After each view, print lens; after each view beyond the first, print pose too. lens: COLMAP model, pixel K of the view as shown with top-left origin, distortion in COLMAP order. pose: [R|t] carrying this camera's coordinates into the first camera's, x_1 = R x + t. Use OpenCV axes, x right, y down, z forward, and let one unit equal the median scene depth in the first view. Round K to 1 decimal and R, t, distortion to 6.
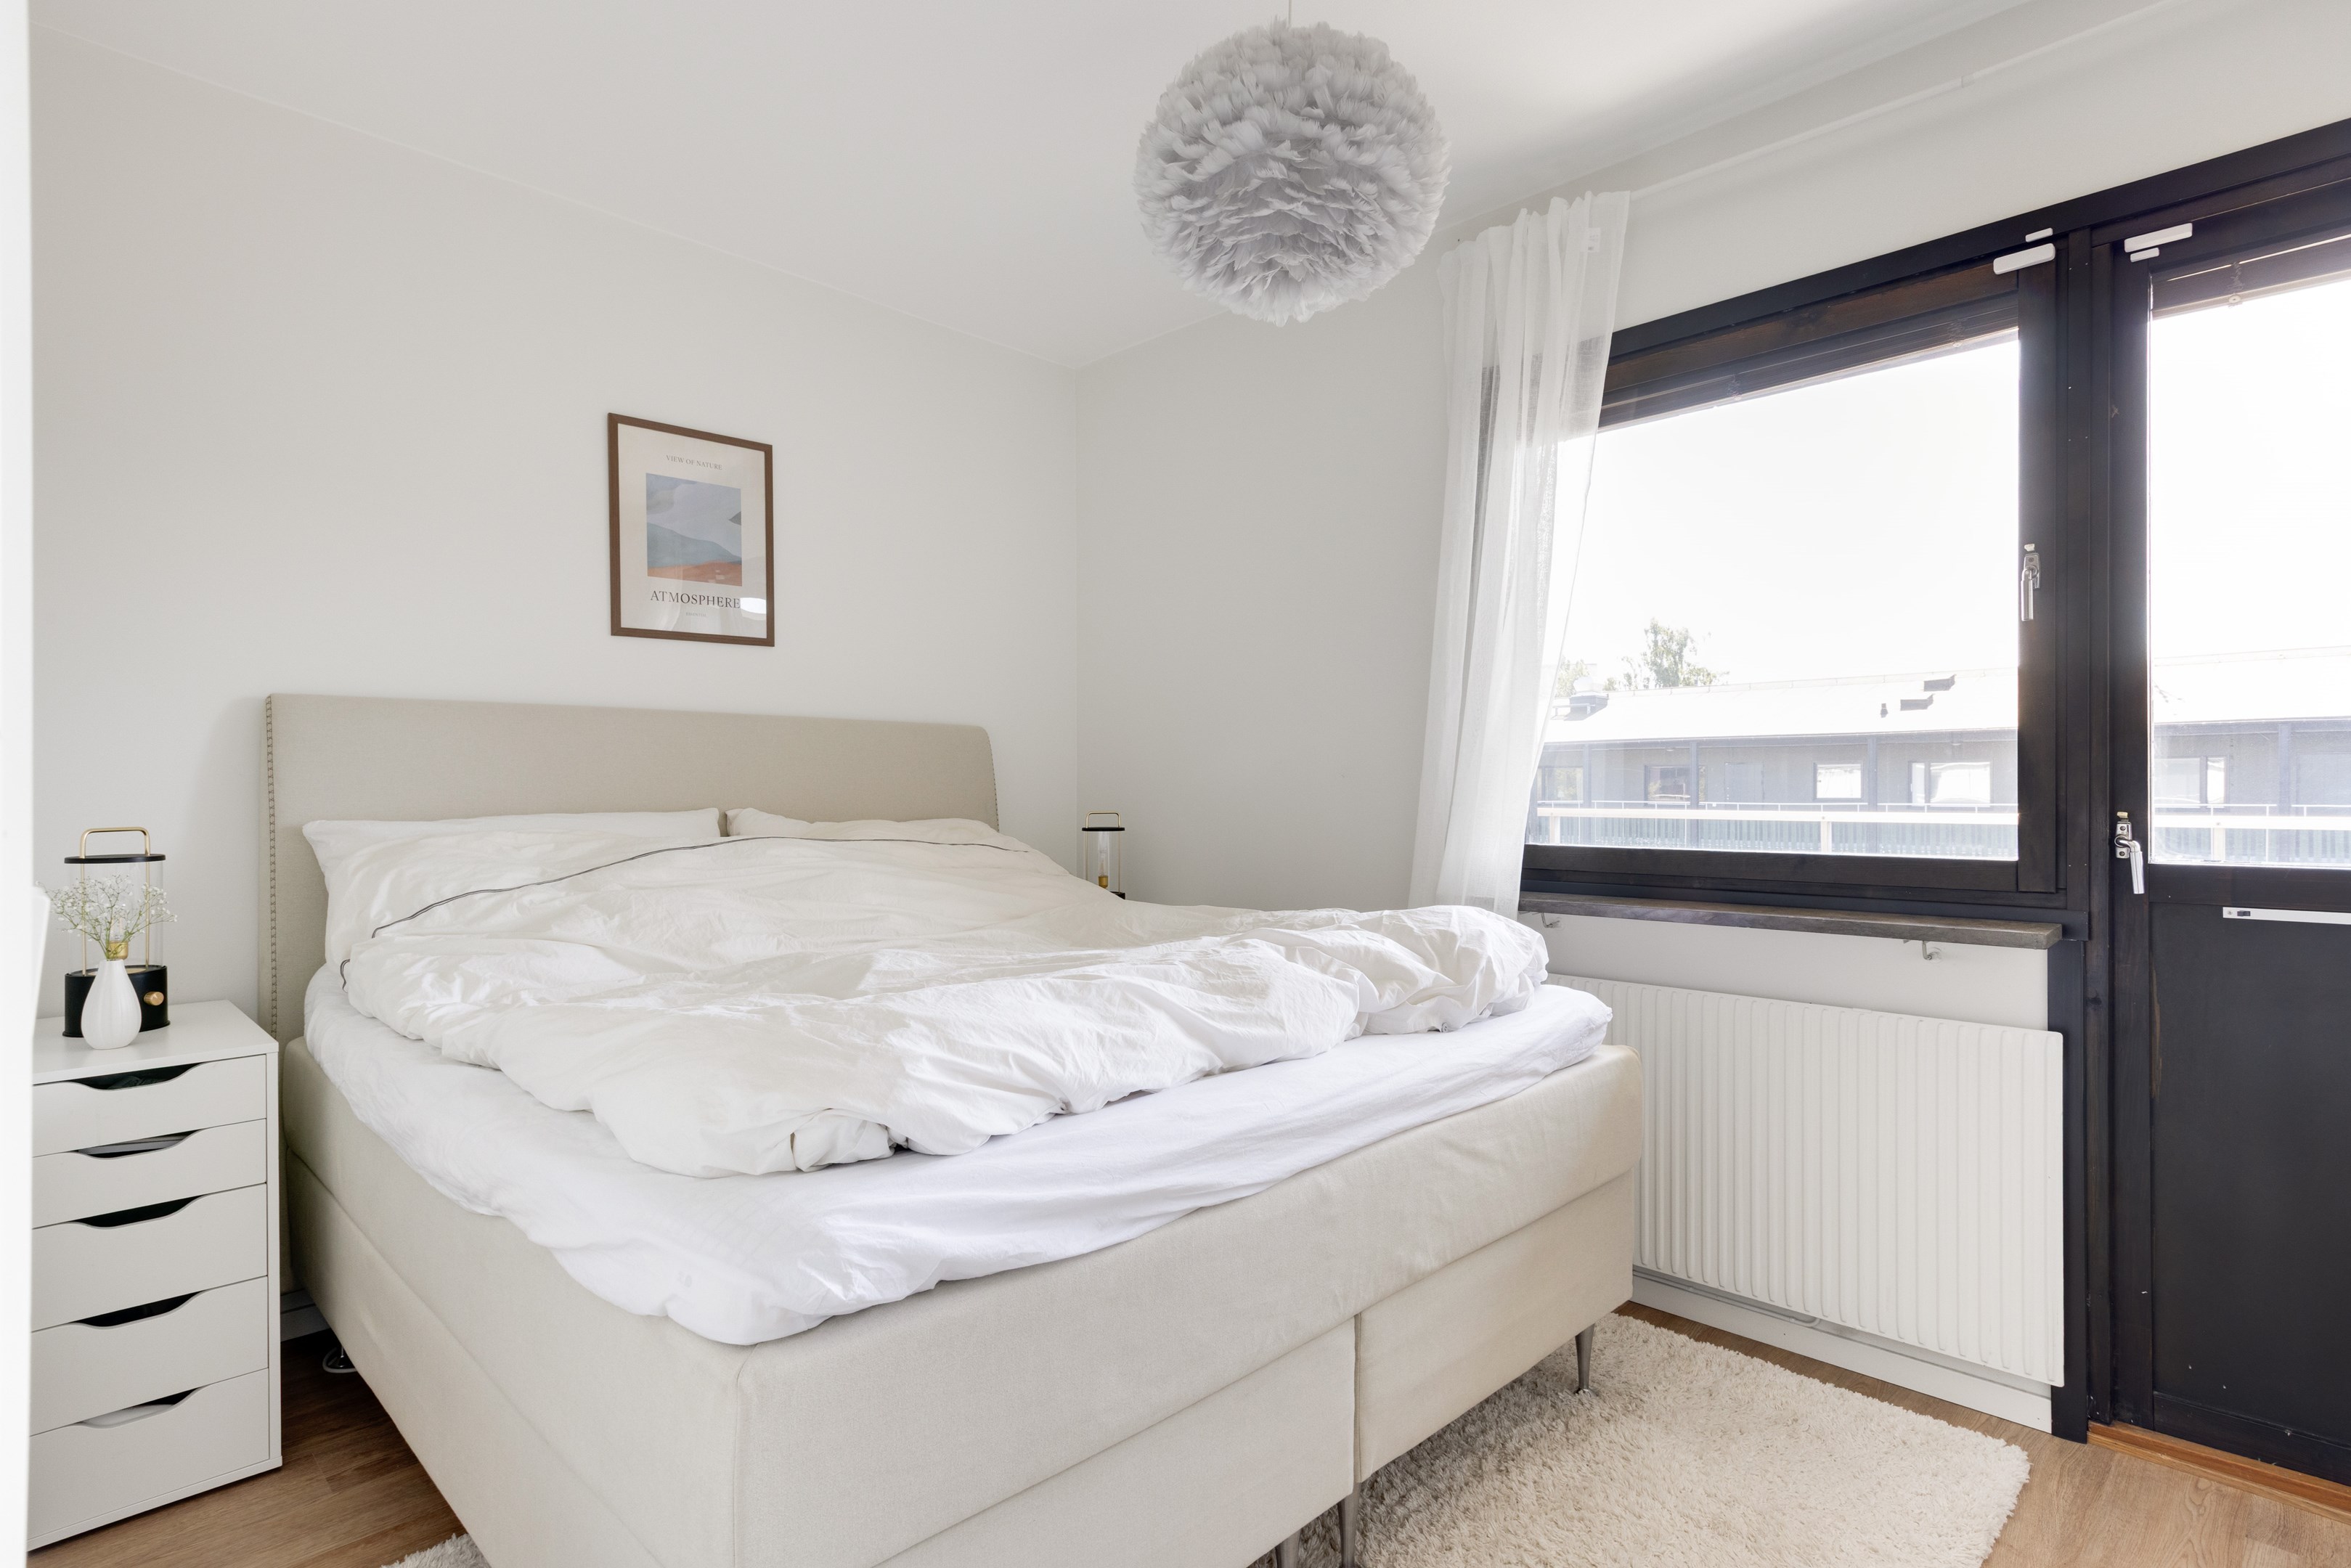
lens RADIAL K [[1216.6, 0, 1175.5], [0, 1216.6, 784.0], [0, 0, 1]] dist [0.000227, -0.000343]
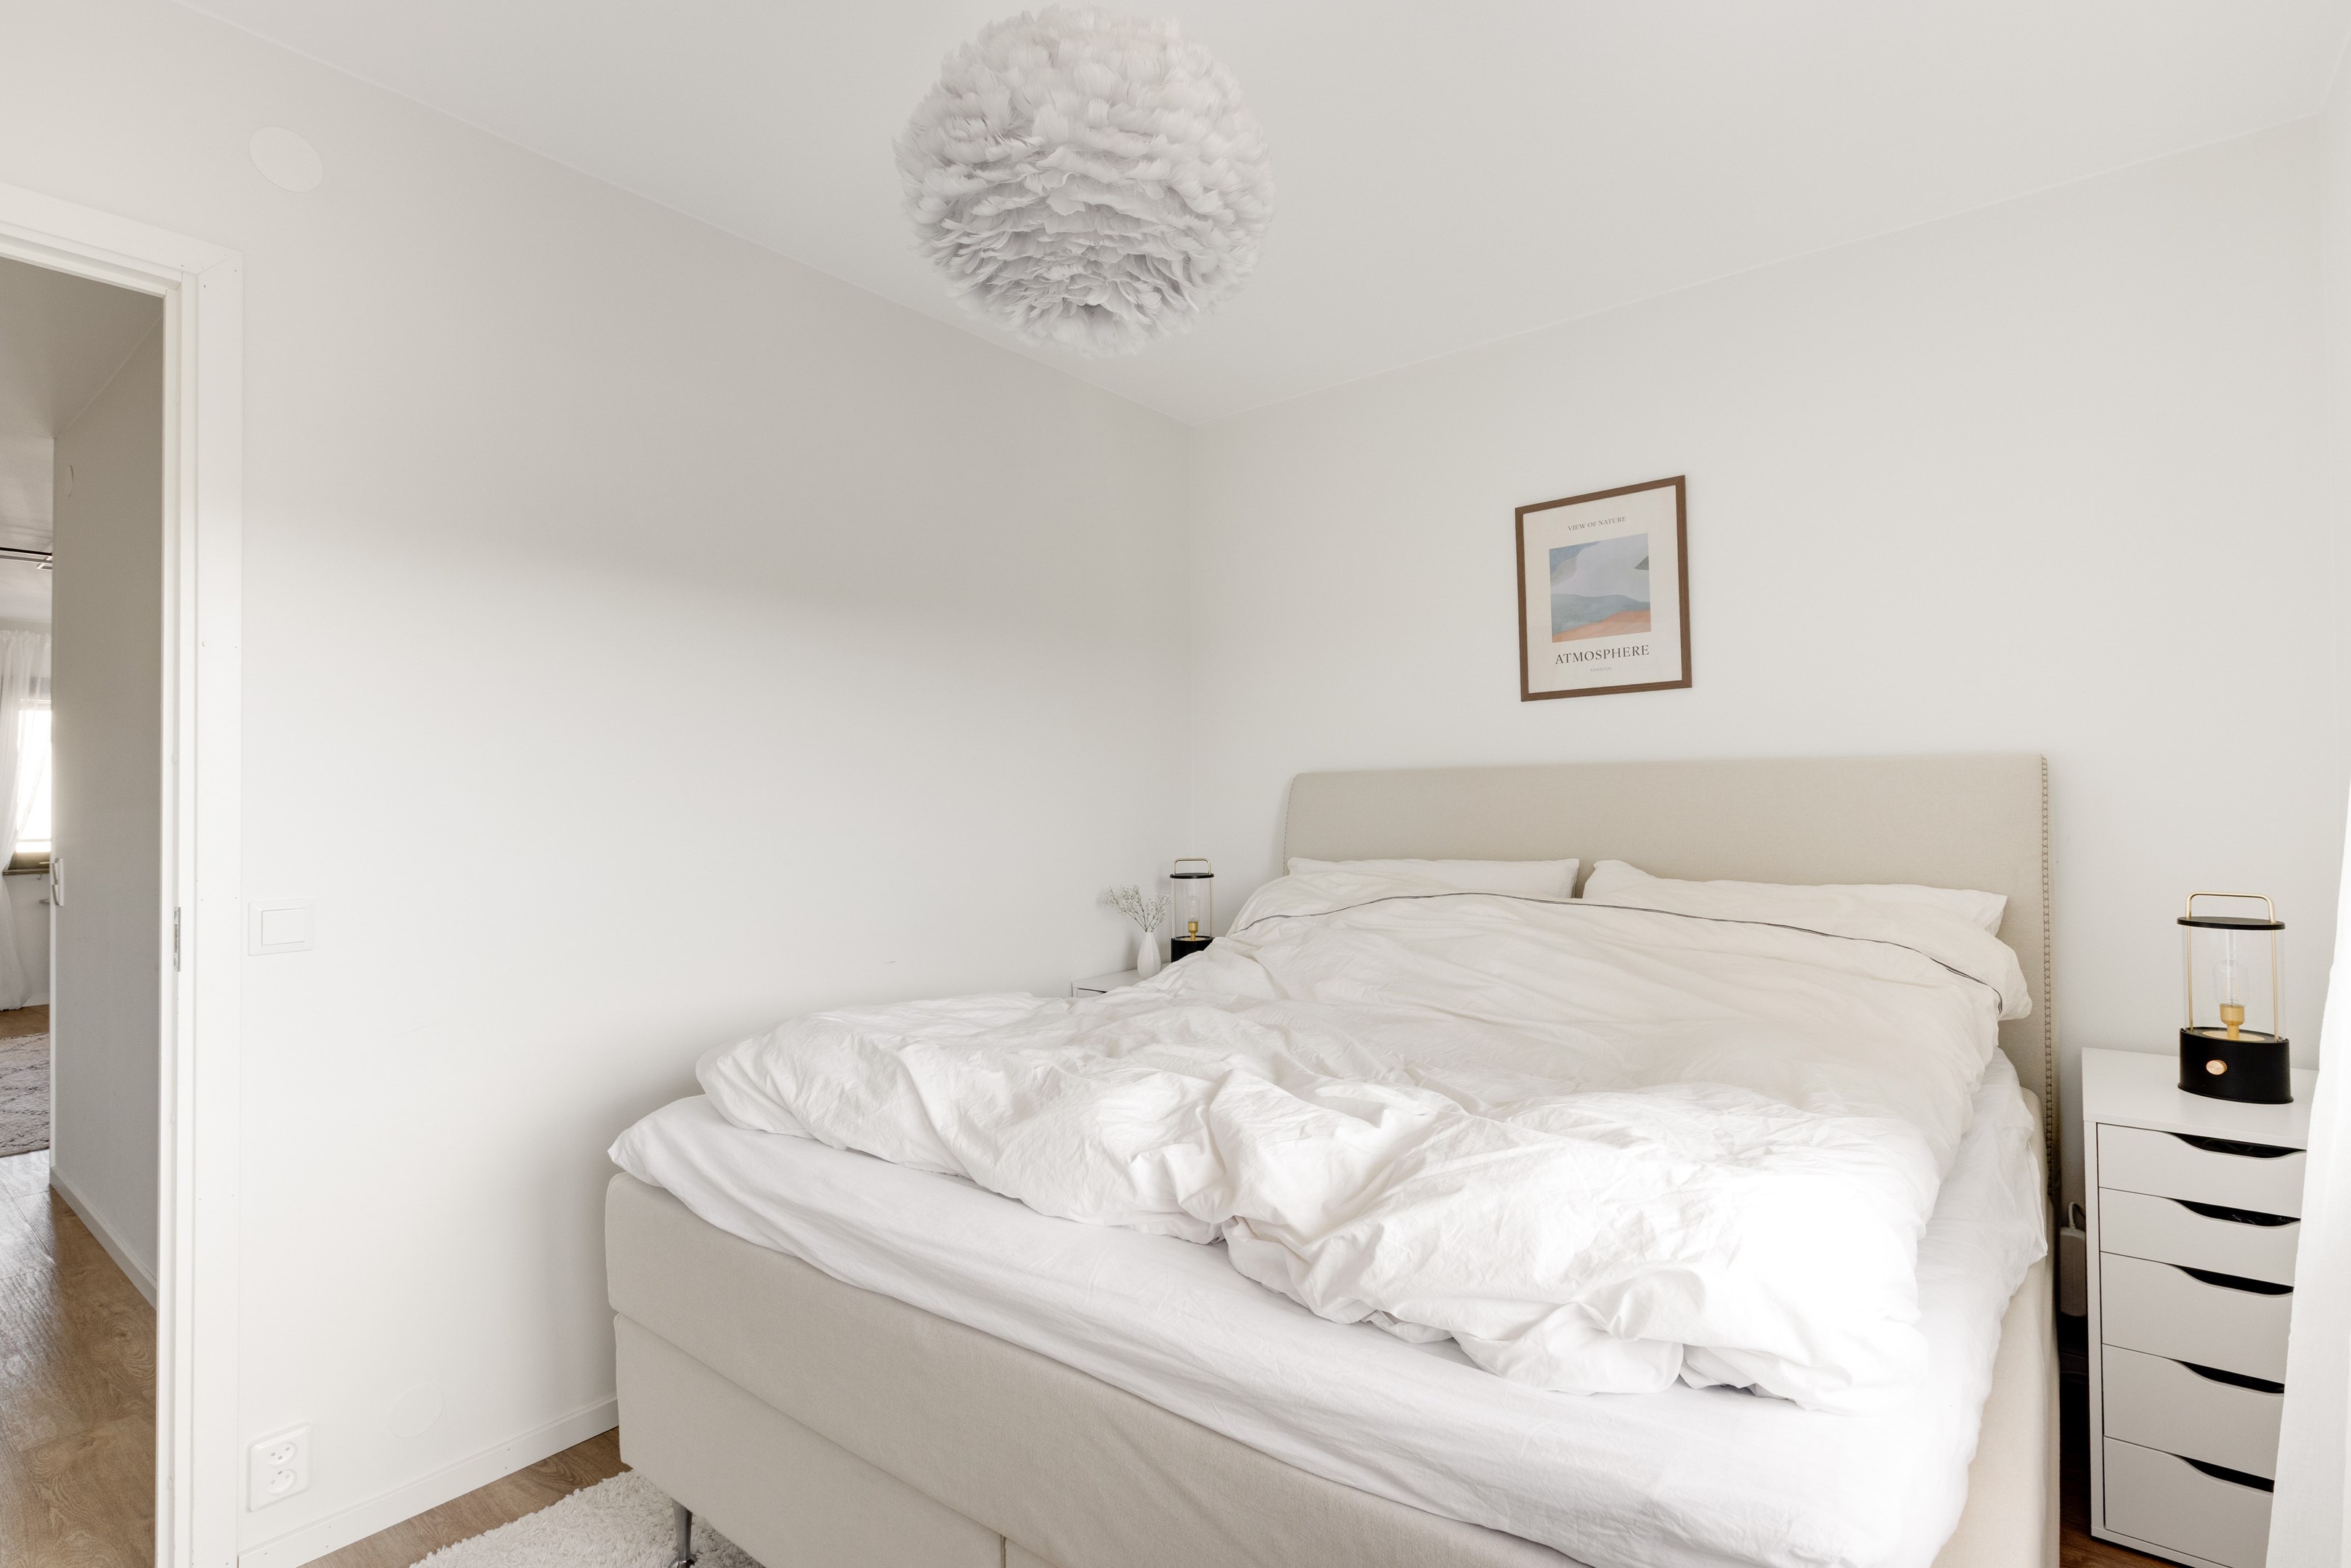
lens RADIAL K [[1067.1, 0, 1175.5], [0, 1067.1, 784.0], [0, 0, 1]] dist [-0.001395, -0.000039]
pose [[0.124426, -0.014943, -0.992116, 0.923922], [0.016372, 0.999781, -0.013005, -0.072116], [0.992094, -0.014625, 0.124643, 1.058106]]
